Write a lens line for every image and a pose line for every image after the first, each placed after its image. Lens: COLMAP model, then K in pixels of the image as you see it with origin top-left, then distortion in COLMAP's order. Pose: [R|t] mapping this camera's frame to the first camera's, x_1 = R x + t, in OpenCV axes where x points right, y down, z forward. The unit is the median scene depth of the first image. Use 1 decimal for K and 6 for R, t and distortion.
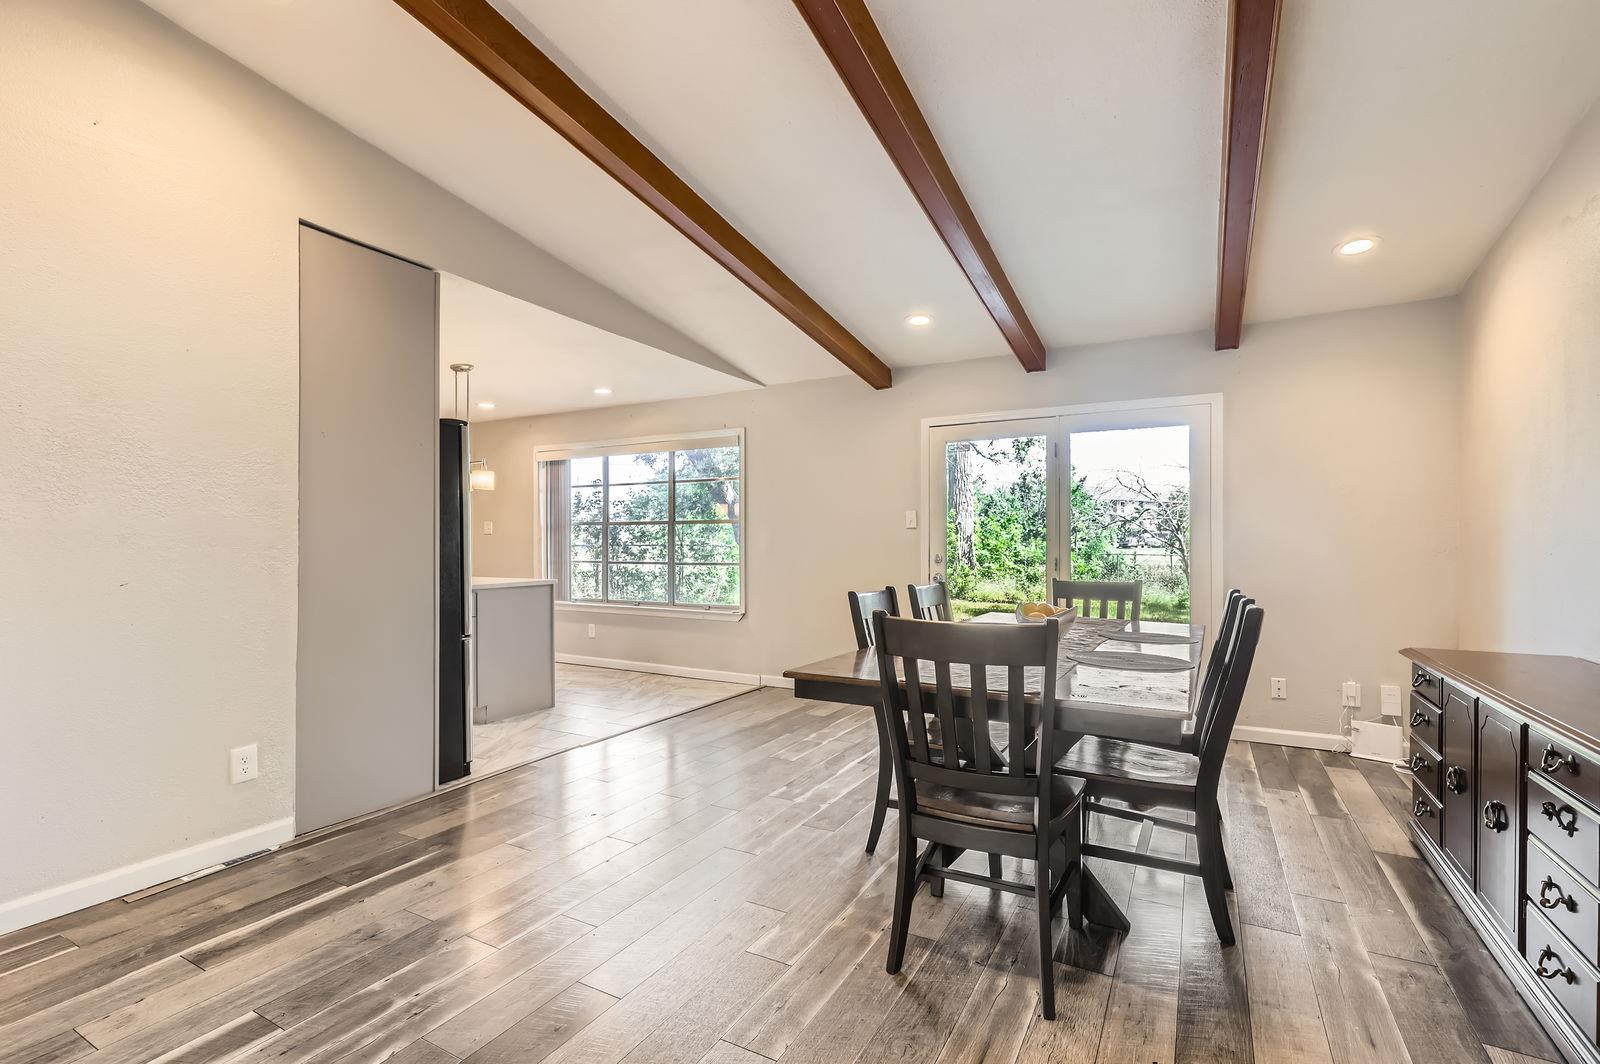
lens RADIAL K [[722.8, 0, 788.5], [0, 722.8, 544.9], [0, 0, 1]] dist [0.004976, -0.002148]
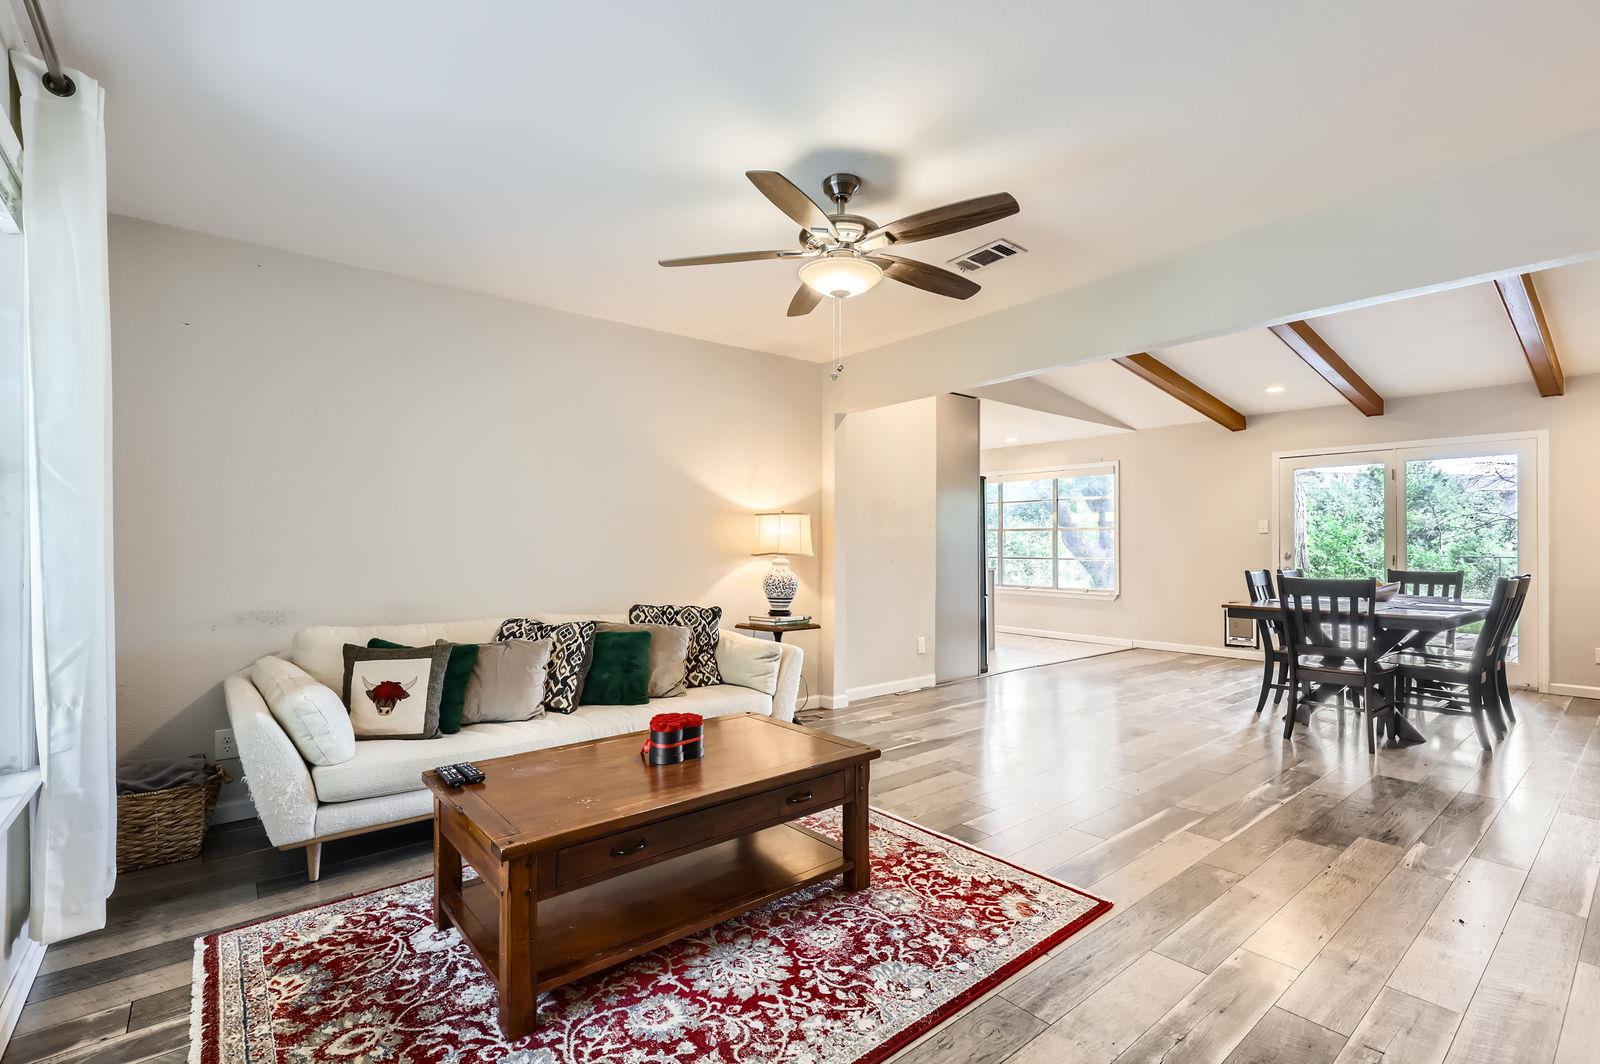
lens RADIAL K [[722.8, 0, 784.3], [0, 722.8, 539.9], [0, 0, 1]] dist [0.004976, -0.002148]
pose [[0.932972, 0.002247, -0.359942, -0.241816], [-0.004363, 0.999978, -0.005065, -0.000272], [0.359922, 0.006296, 0.932961, -0.795446]]
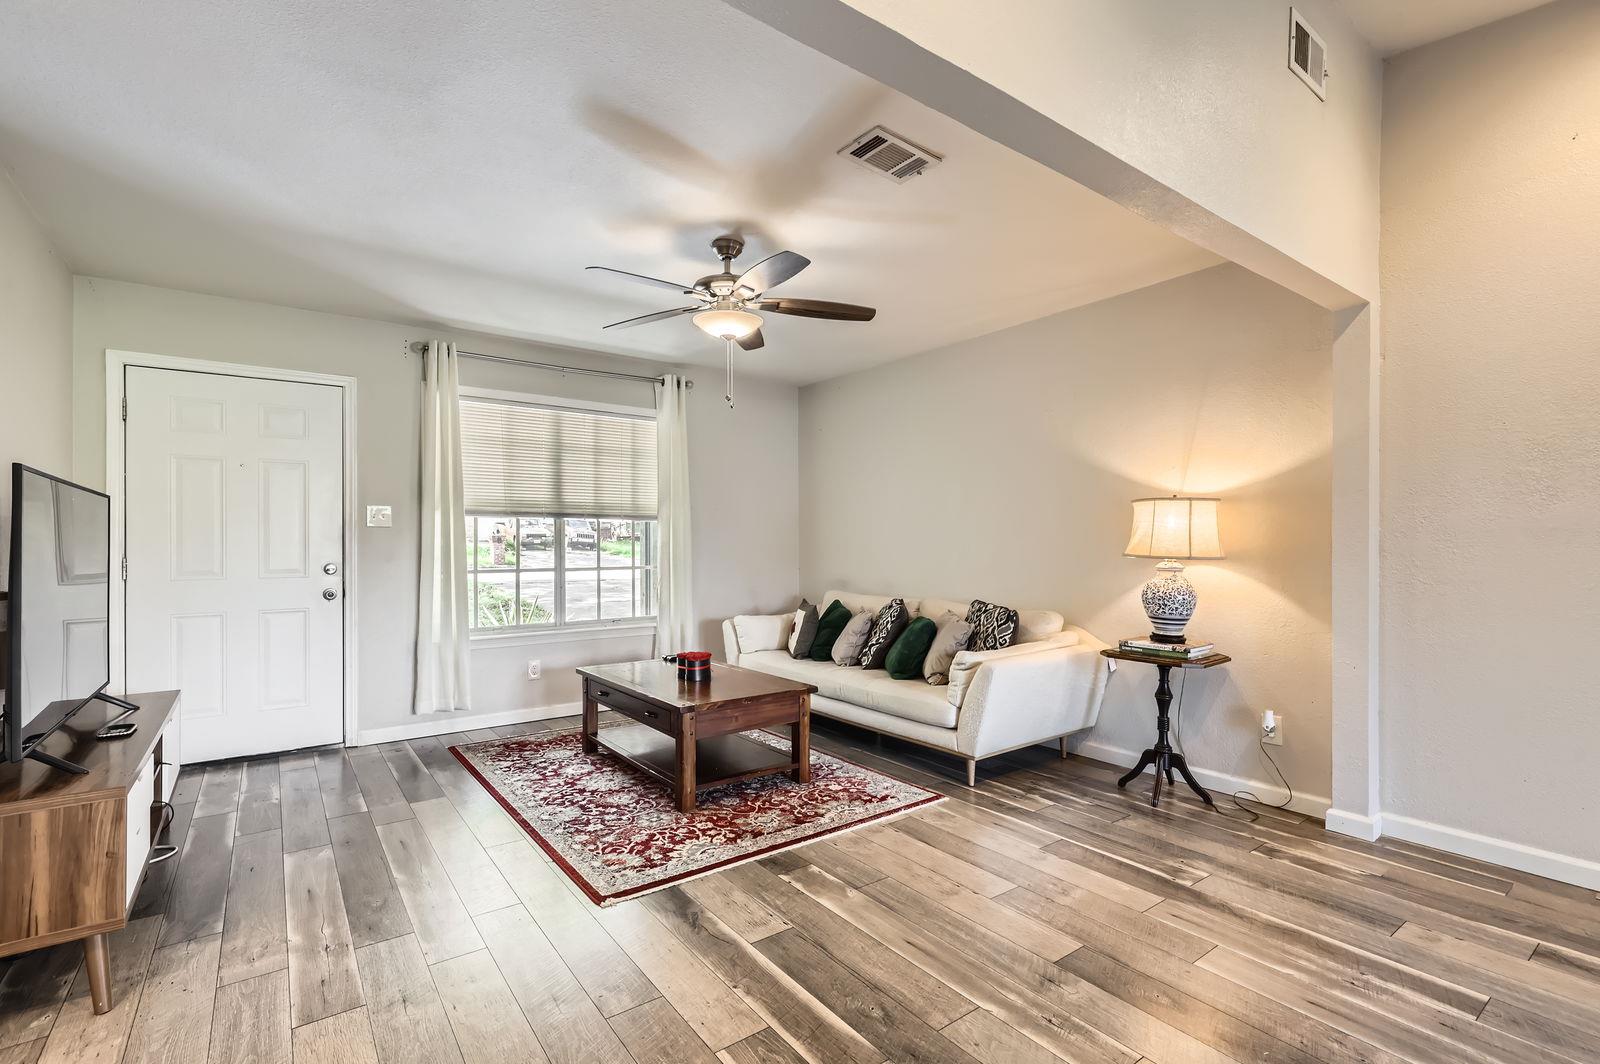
lens RADIAL K [[722.8, 0, 797.6], [0, 722.8, 534.3], [0, 0, 1]] dist [0.004976, -0.002148]
pose [[-0.400764, -0.003909, -0.916173, 0.269780], [0.003756, 0.999975, -0.005910, -0.004610], [0.916174, -0.005809, -0.400739, 0.233497]]
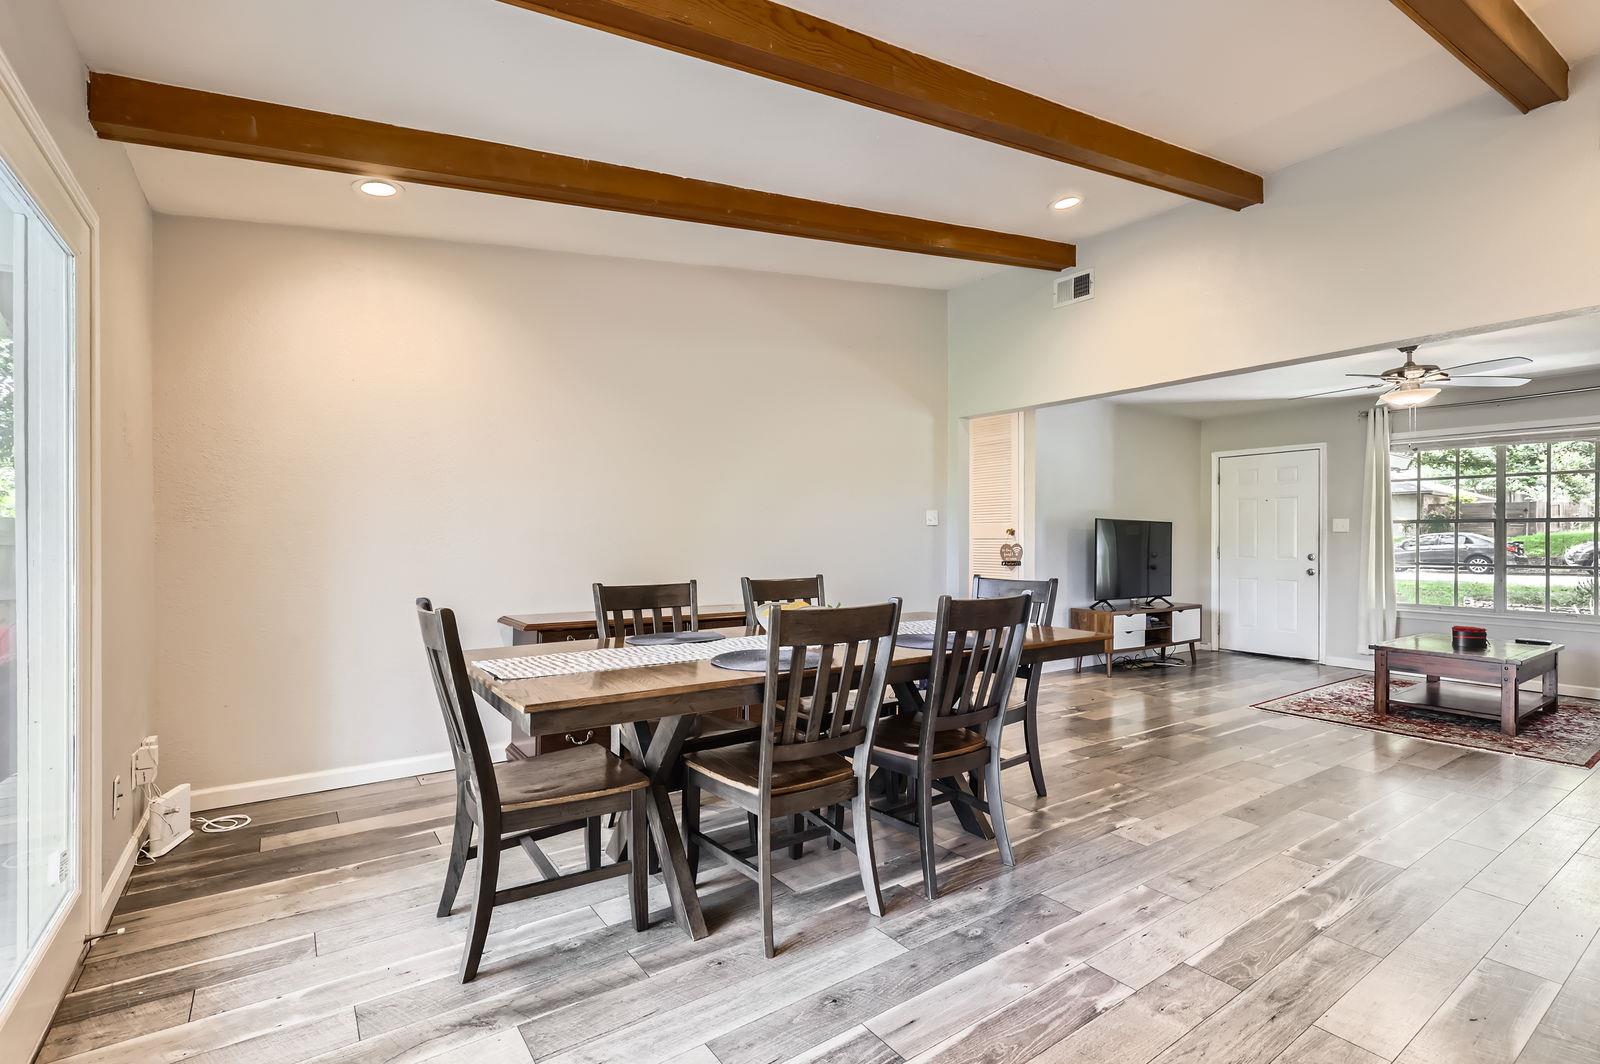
lens RADIAL K [[722.8, 0, 797.1], [0, 722.8, 545.9], [0, 0, 1]] dist [0.004976, -0.002148]
pose [[-0.906793, -0.005212, 0.421544, -0.021517], [-0.003214, 0.999980, 0.005449, 0.002537], [-0.421564, 0.003586, -0.906792, 1.347198]]
